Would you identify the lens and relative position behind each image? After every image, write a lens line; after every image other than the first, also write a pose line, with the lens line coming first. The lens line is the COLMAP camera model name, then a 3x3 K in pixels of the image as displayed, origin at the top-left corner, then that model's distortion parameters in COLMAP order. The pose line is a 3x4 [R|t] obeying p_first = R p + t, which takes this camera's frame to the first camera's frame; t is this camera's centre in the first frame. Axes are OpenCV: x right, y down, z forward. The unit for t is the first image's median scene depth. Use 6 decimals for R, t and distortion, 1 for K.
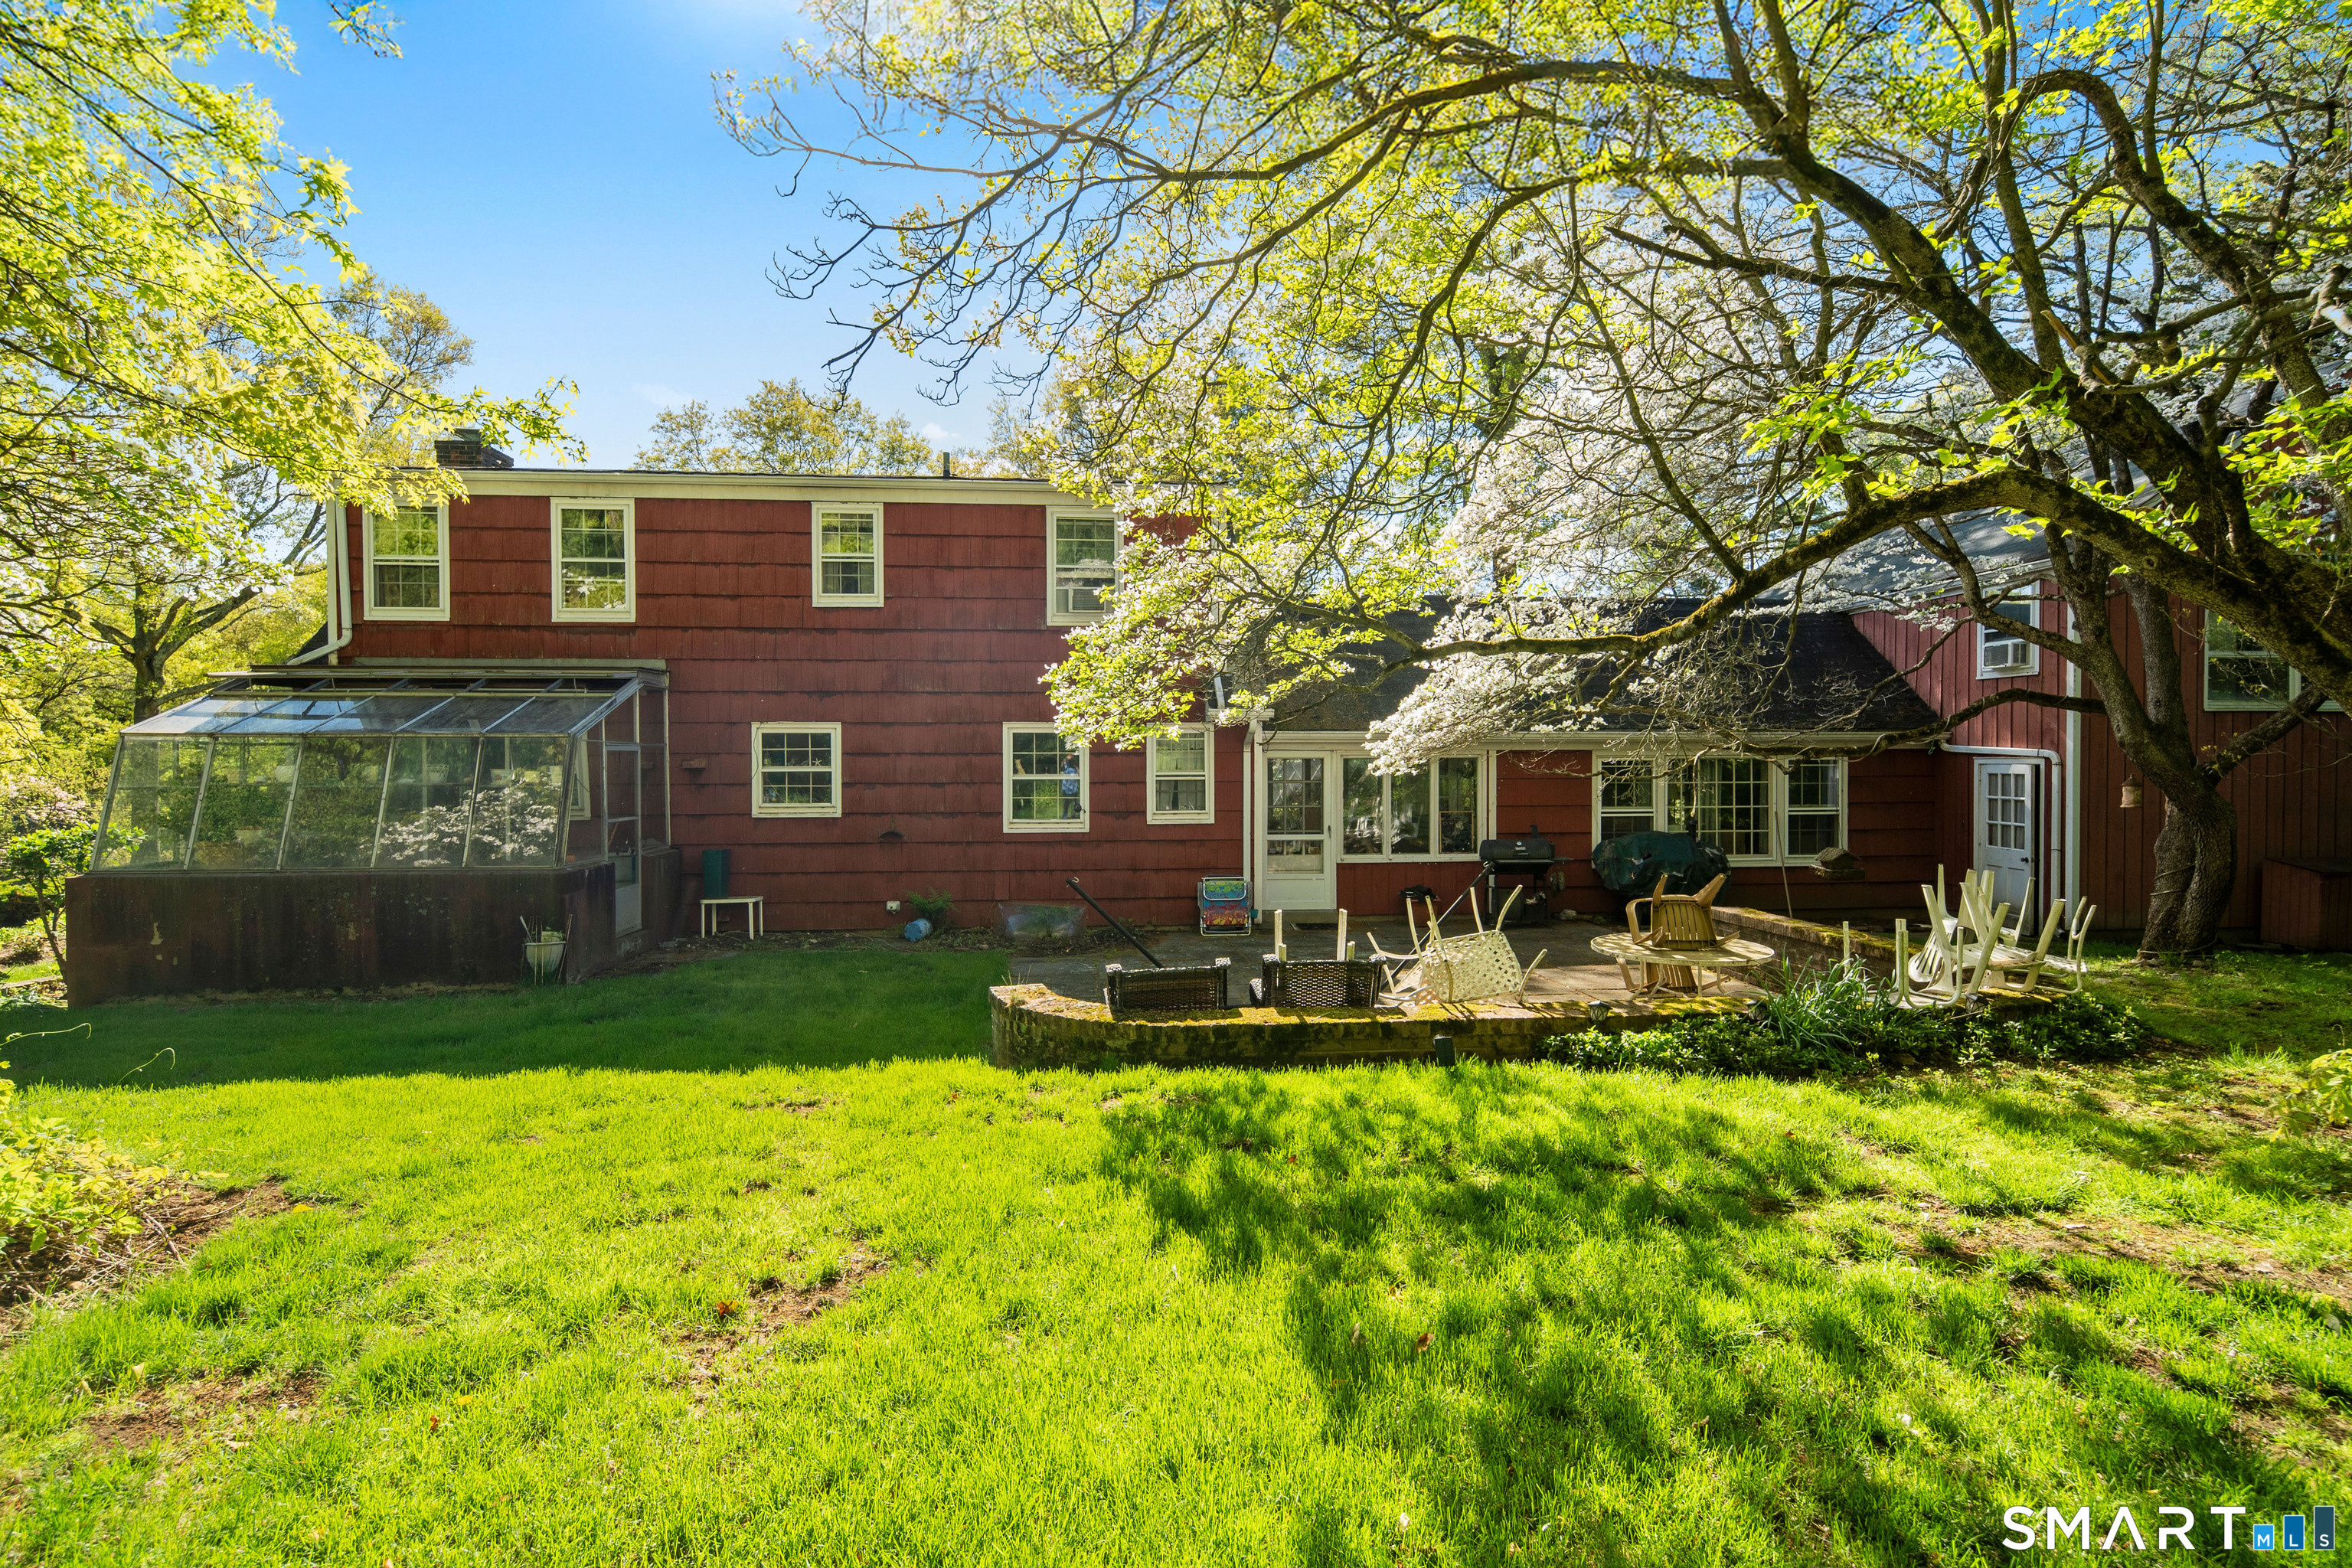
lens RADIAL K [[1147.0, 0, 1176.0], [0, 1147.0, 784.0], [0, 0, 1]] dist [-0.002367, -0.000227]
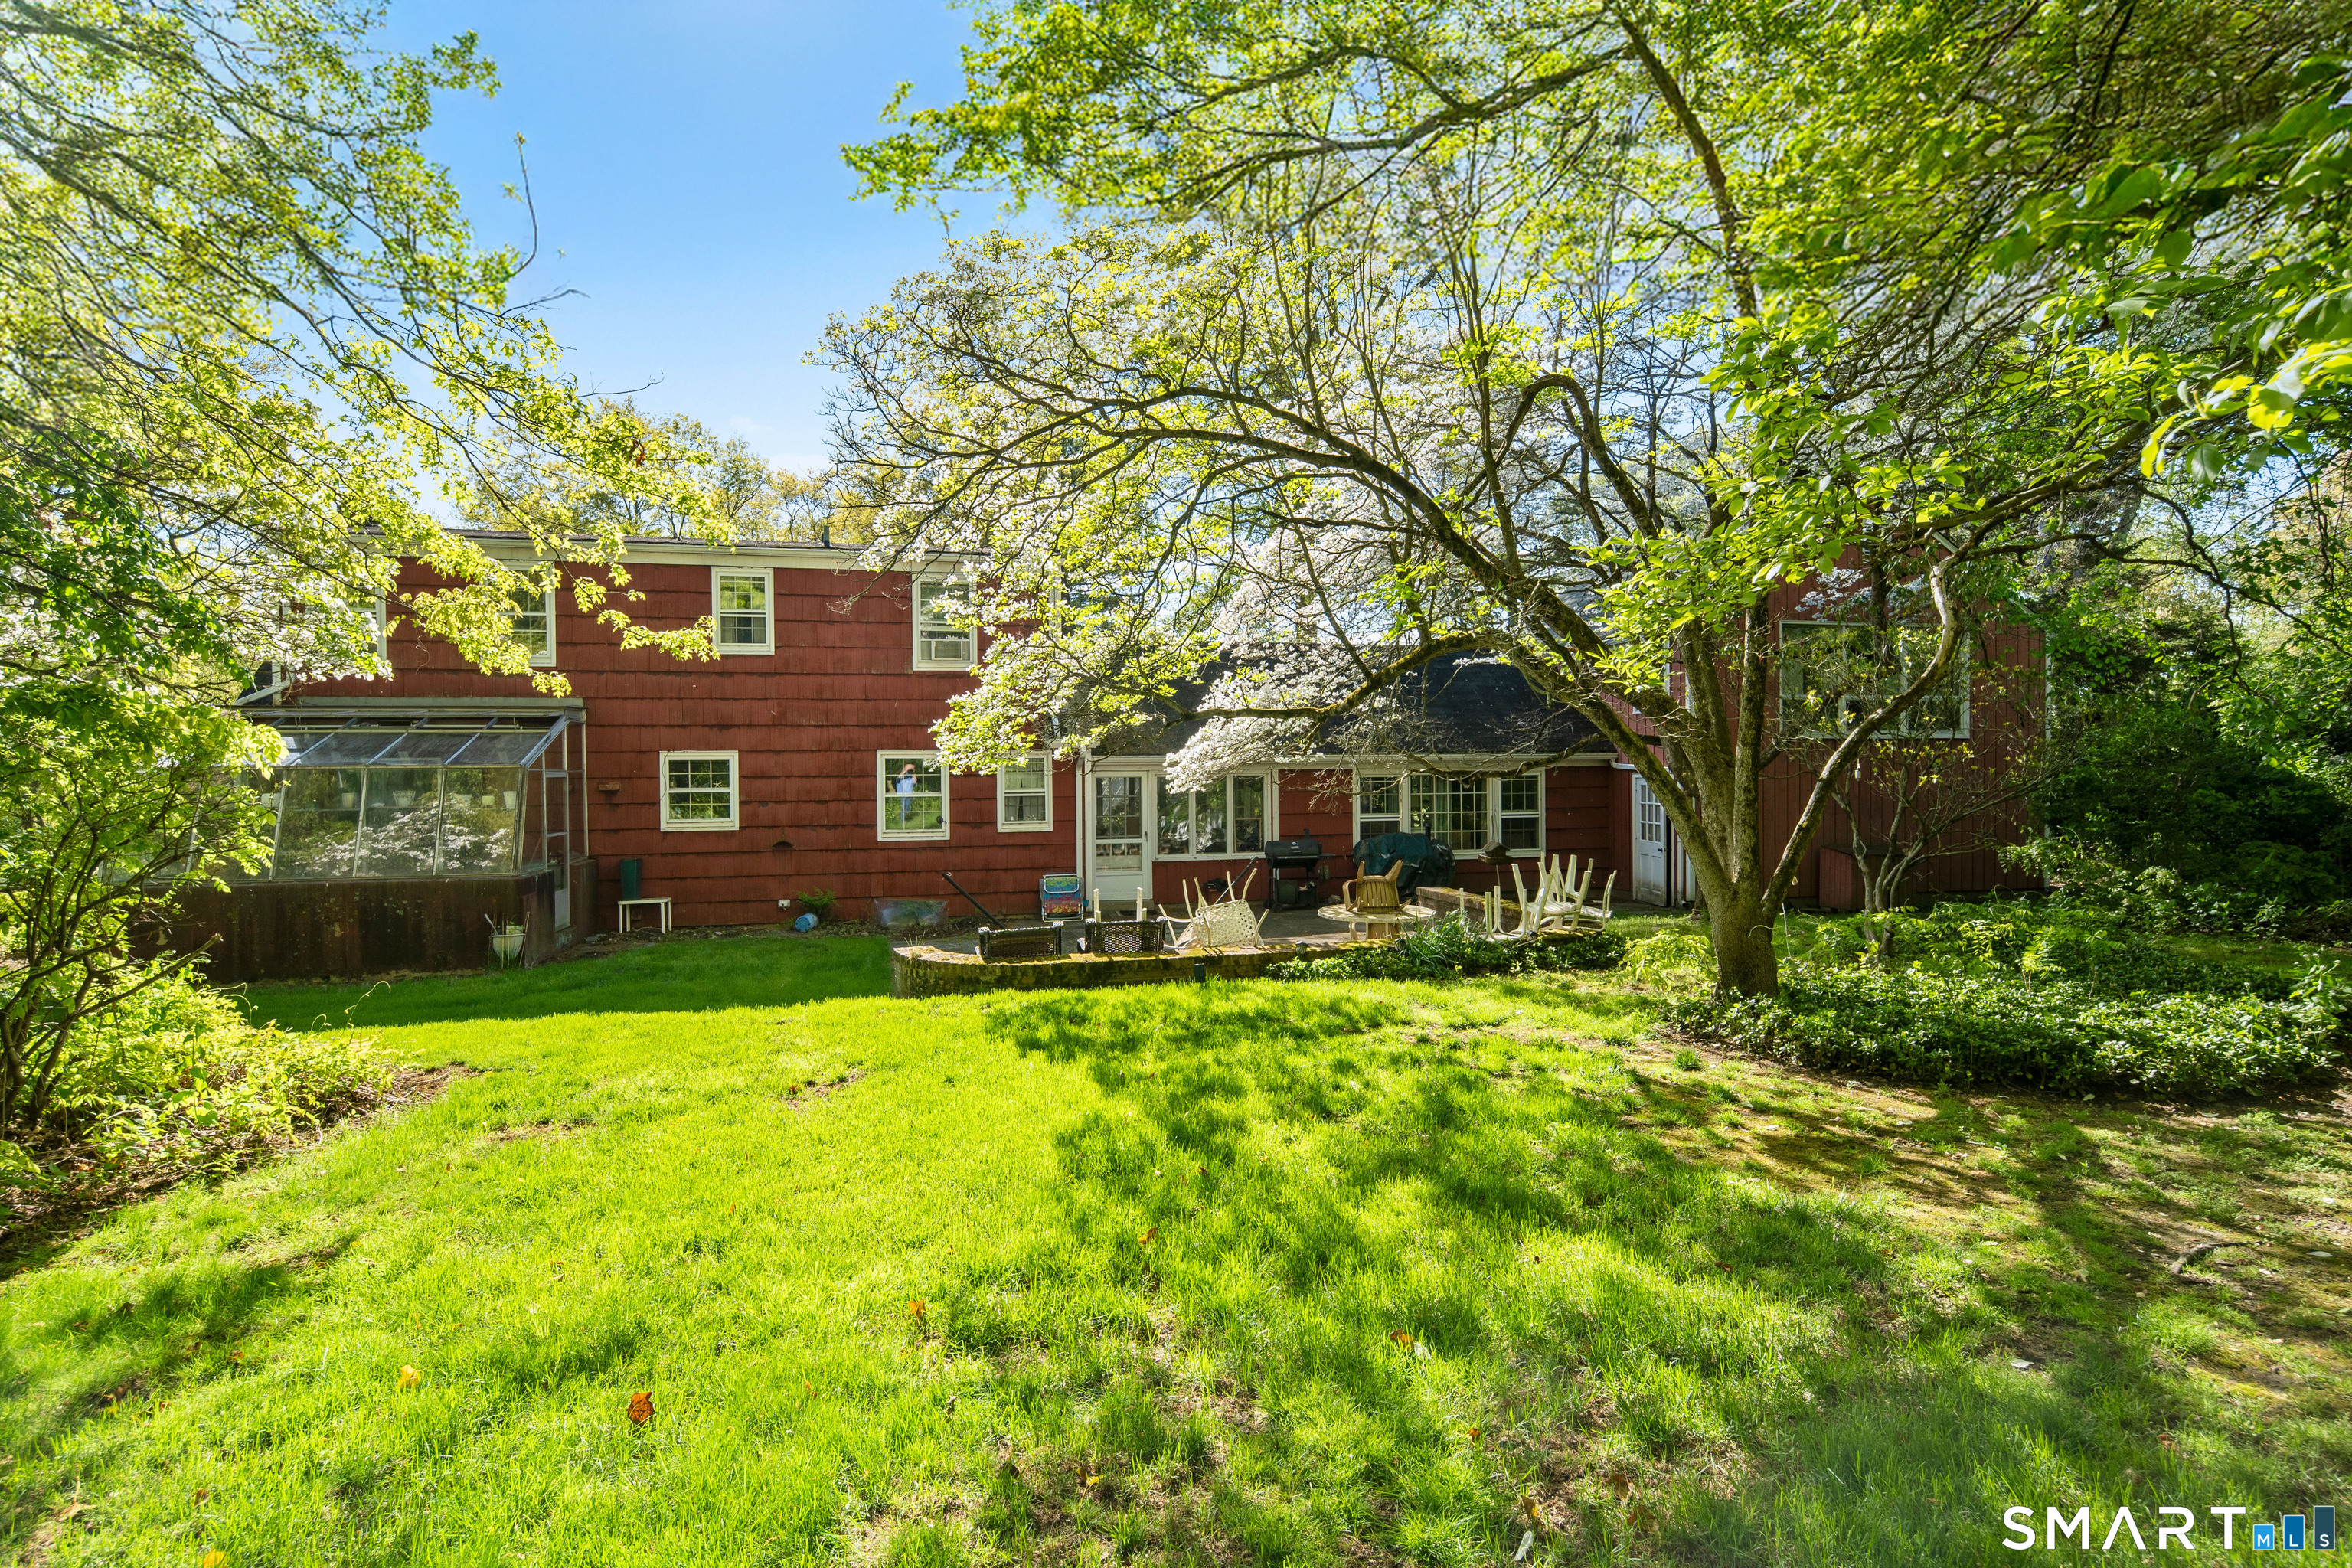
lens RADIAL K [[1211.3, 0, 1176.0], [0, 1211.3, 784.0], [0, 0, 1]] dist [0.024977, 0.000206]
pose [[0.991057, -0.008636, 0.133159, -0.011713], [0.009285, 0.999948, -0.004255, -0.013168], [-0.133116, 0.005453, 0.991085, -0.440115]]
